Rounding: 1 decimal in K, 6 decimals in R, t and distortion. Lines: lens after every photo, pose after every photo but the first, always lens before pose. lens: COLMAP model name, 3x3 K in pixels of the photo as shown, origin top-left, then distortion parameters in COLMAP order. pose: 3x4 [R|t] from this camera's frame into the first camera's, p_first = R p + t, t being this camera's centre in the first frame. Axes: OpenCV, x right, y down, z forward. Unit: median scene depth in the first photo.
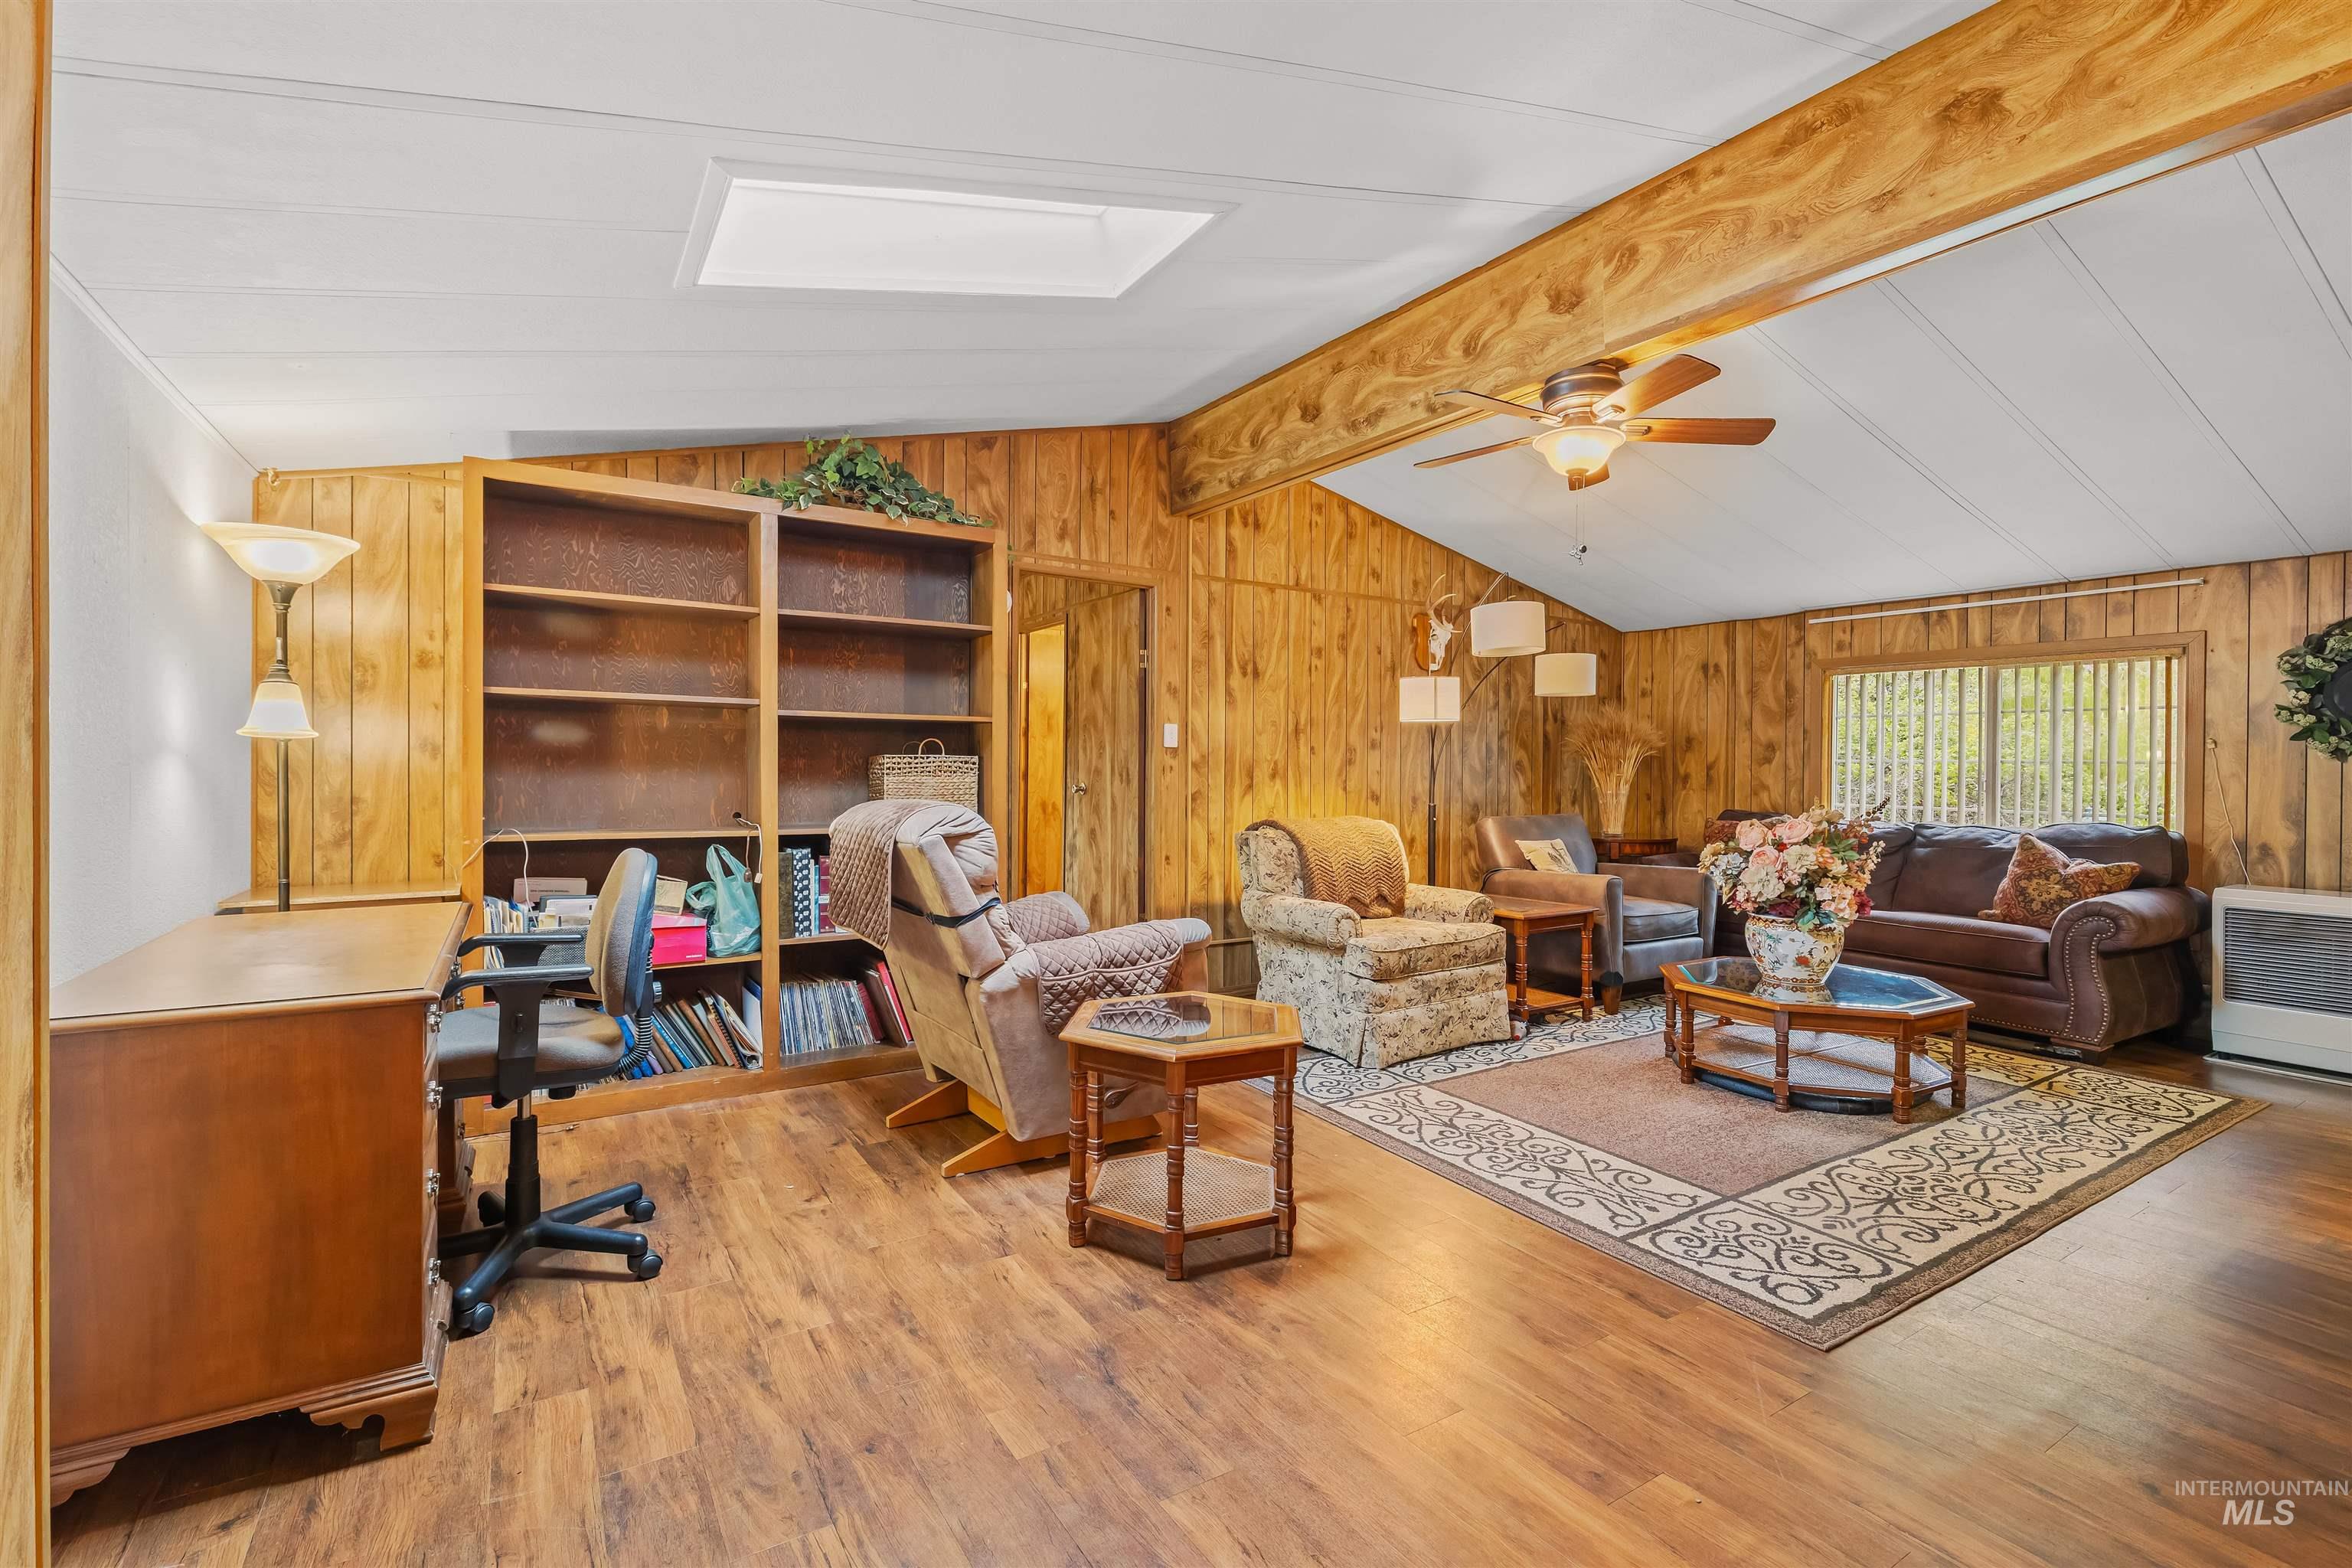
lens RADIAL K [[1048.4, 0, 1176.6], [0, 1048.4, 775.1], [0, 0, 1]] dist [-0.000491, -0.000288]
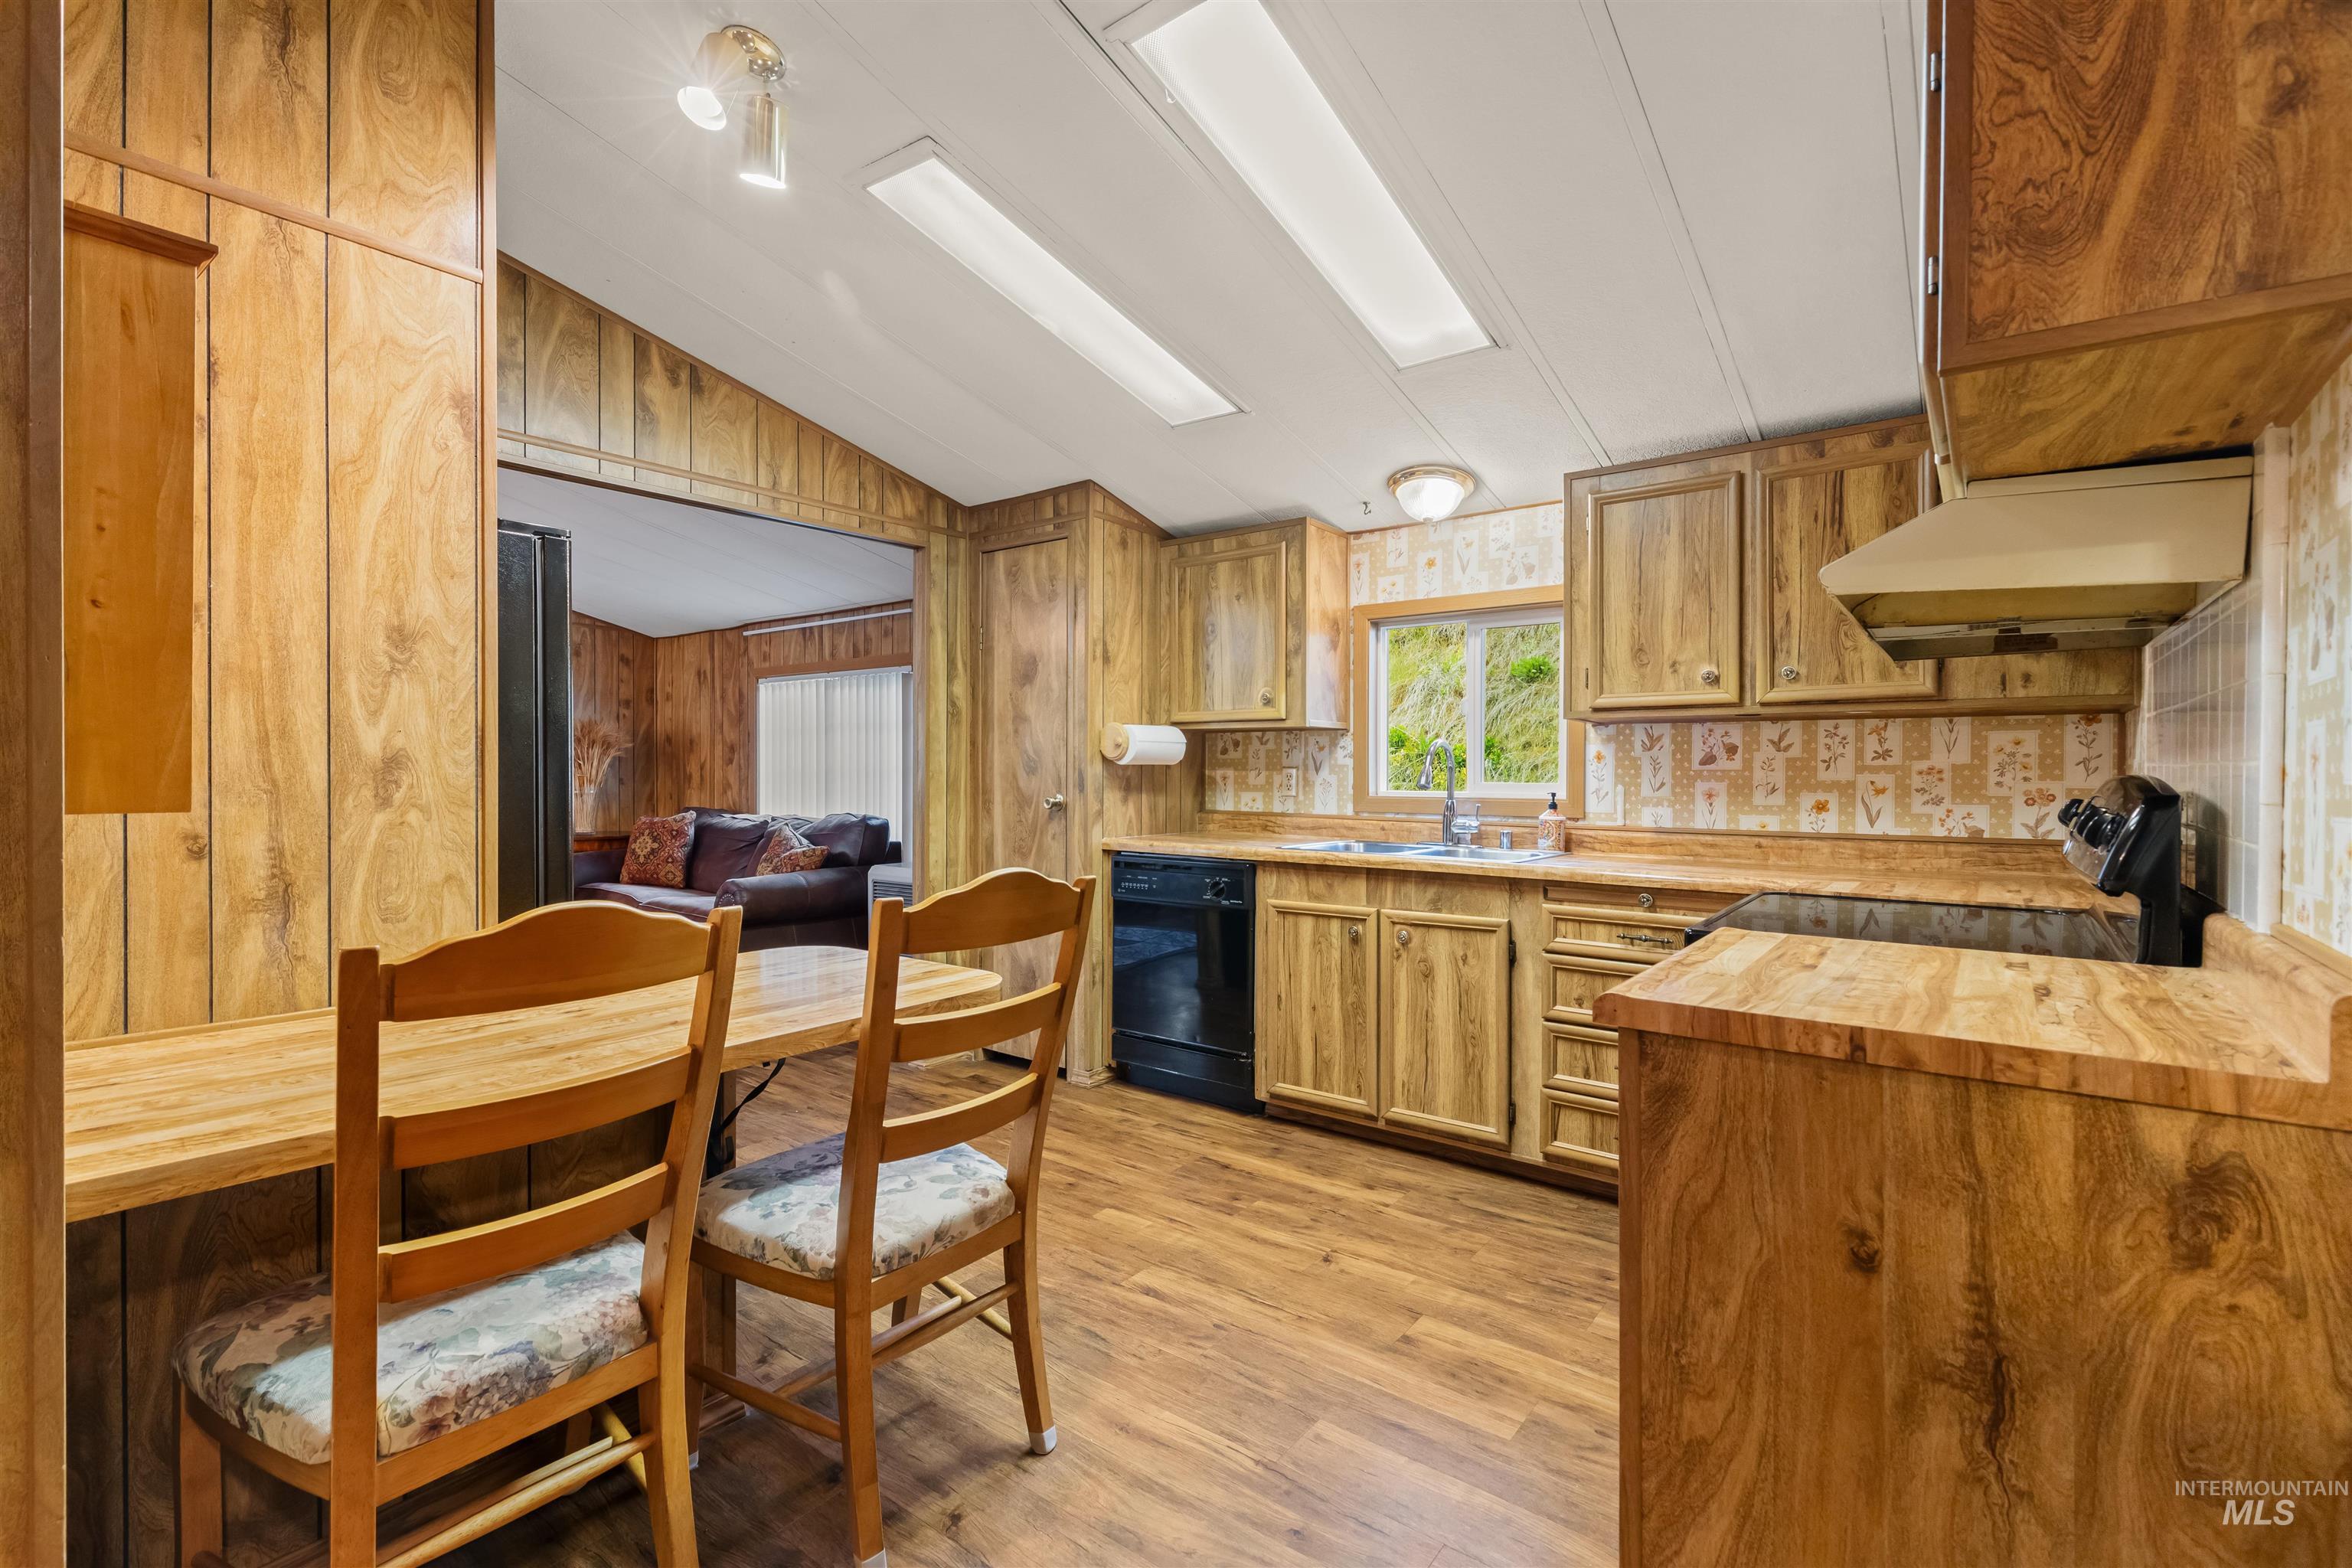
lens RADIAL K [[1035.3, 0, 1184.7], [0, 1035.3, 777.9], [0, 0, 1]] dist [-0.000247, -0.000058]
pose [[0.934571, -0.005385, 0.355736, 0.999532], [0.005942, 0.999982, -0.000472, 0.011767], [-0.355727, 0.002555, 0.934587, -0.267349]]
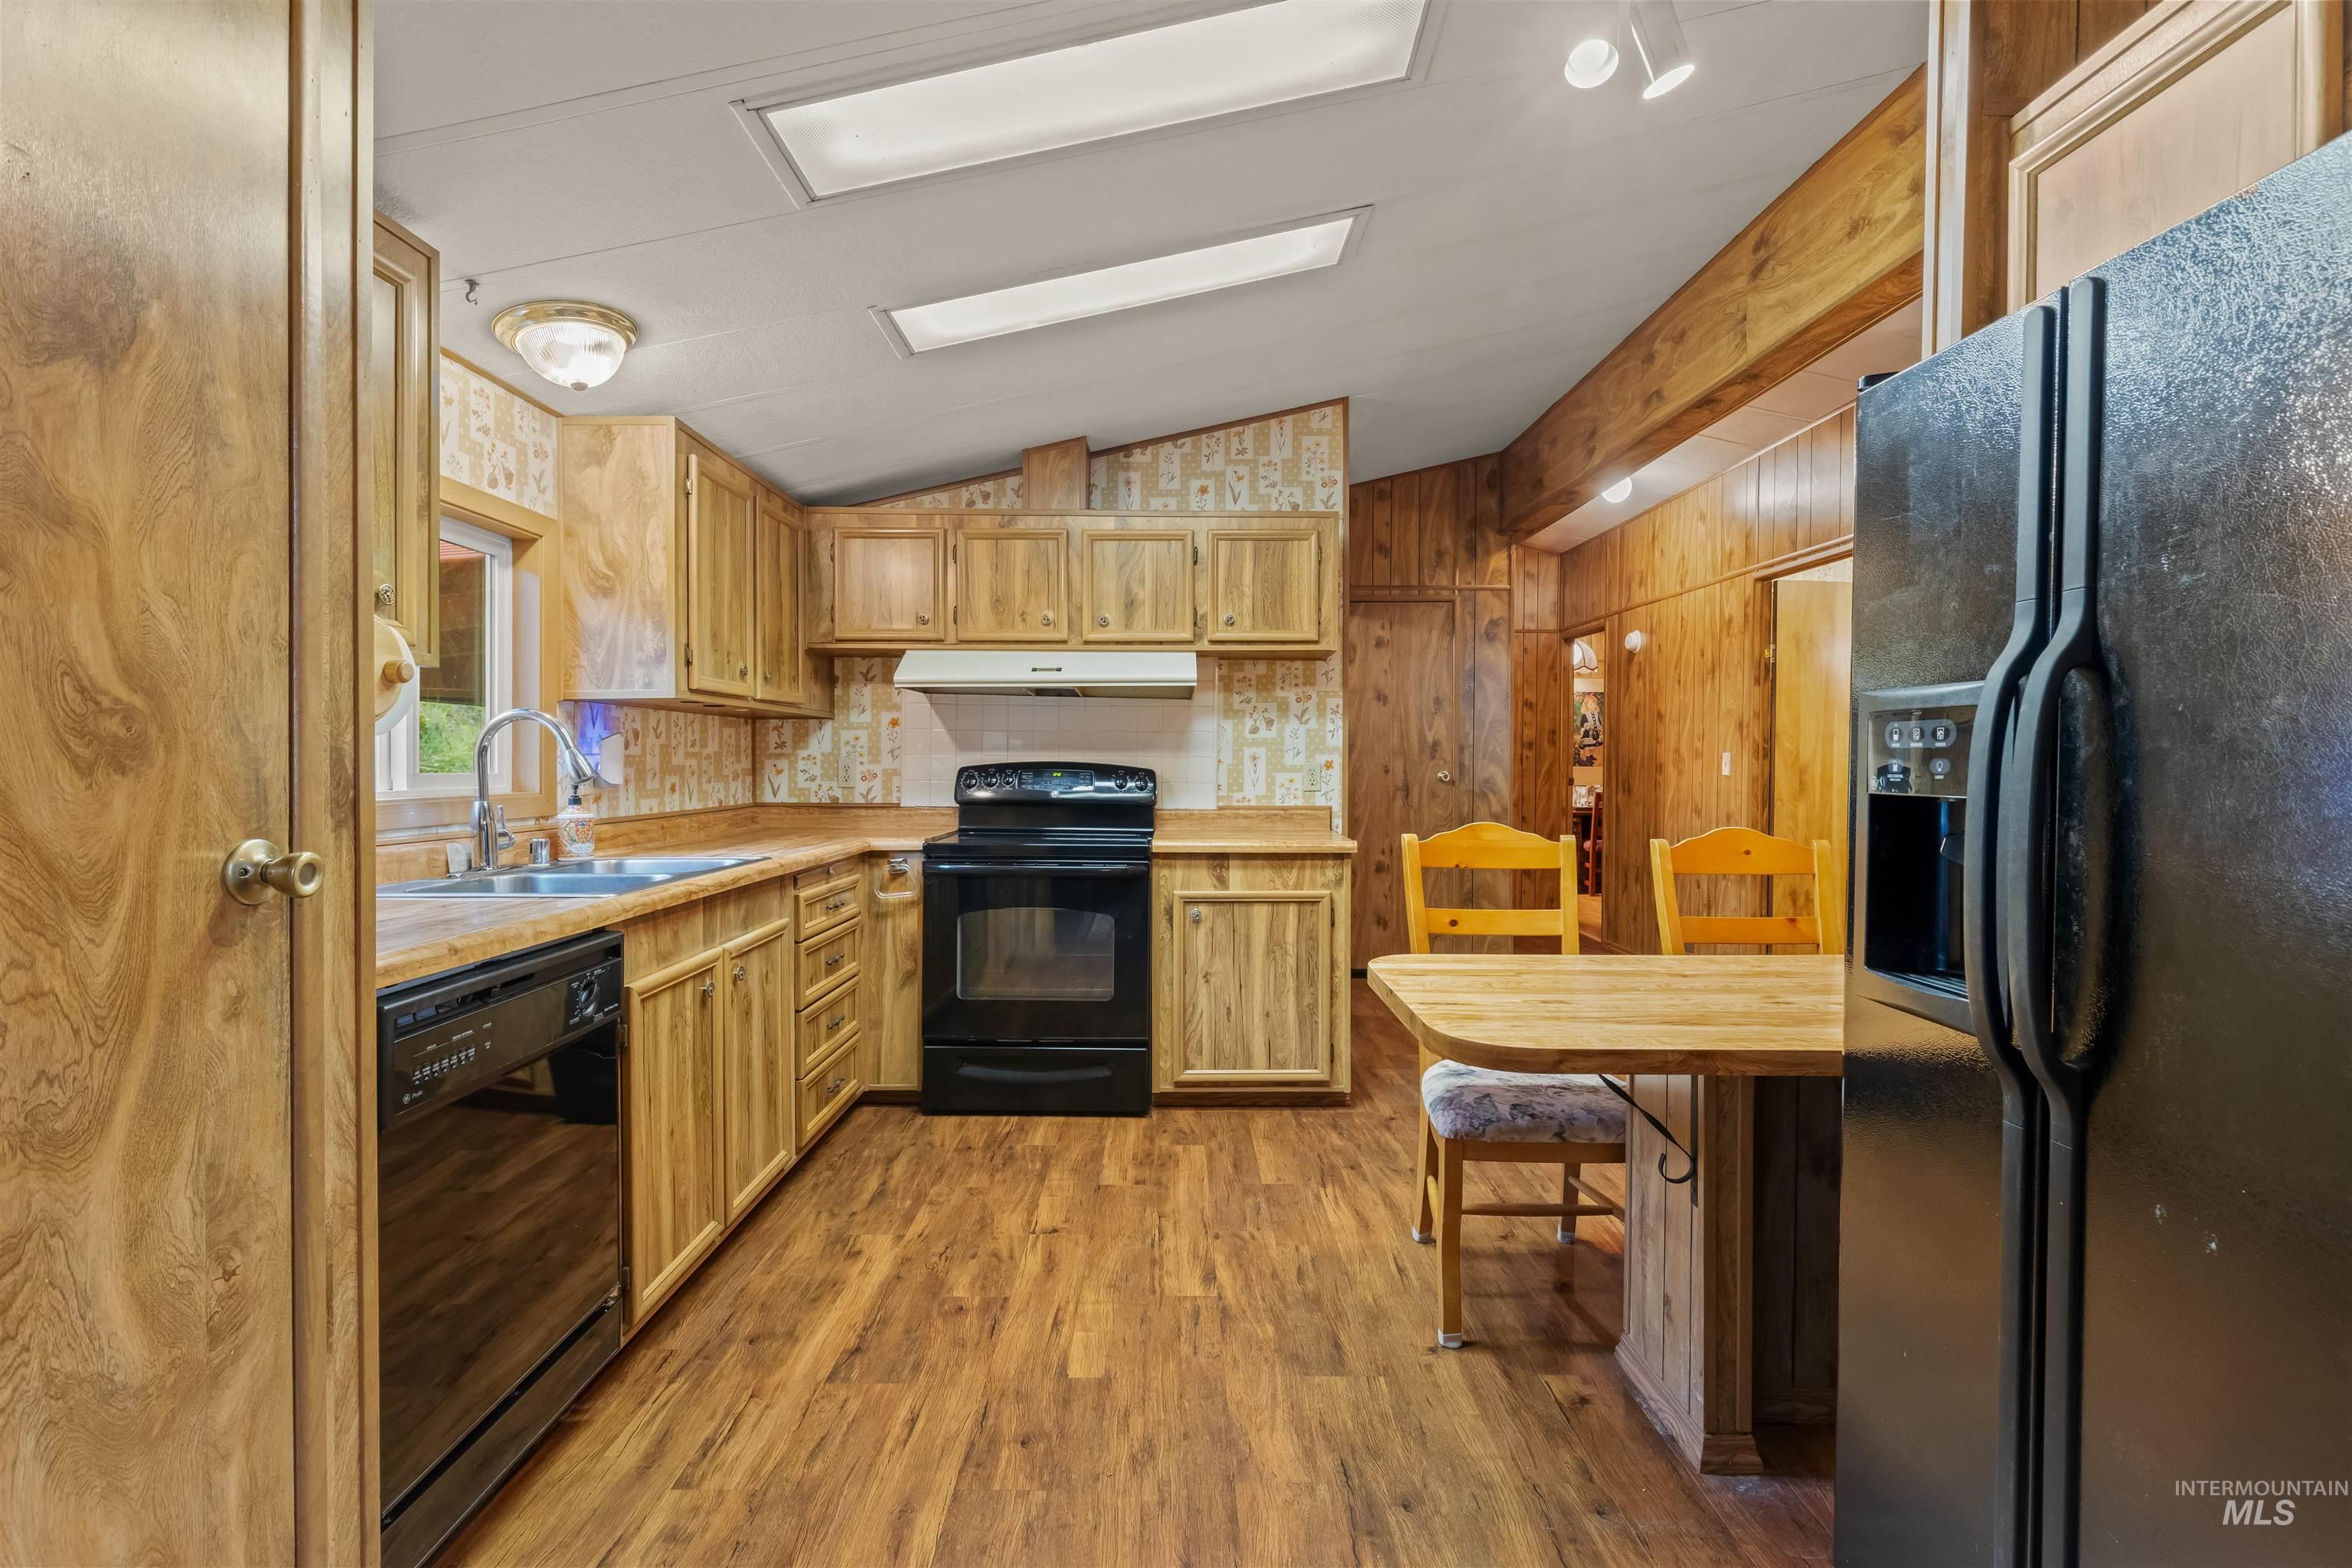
lens RADIAL K [[1048.4, 0, 1176.6], [0, 1048.4, 775.1], [0, 0, 1]] dist [-0.000491, -0.000288]
pose [[-0.851434, -0.018022, 0.524151, 0.893621], [-0.006147, 0.999684, 0.024387, 0.000329], [-0.524425, 0.017542, -0.851276, 0.822003]]
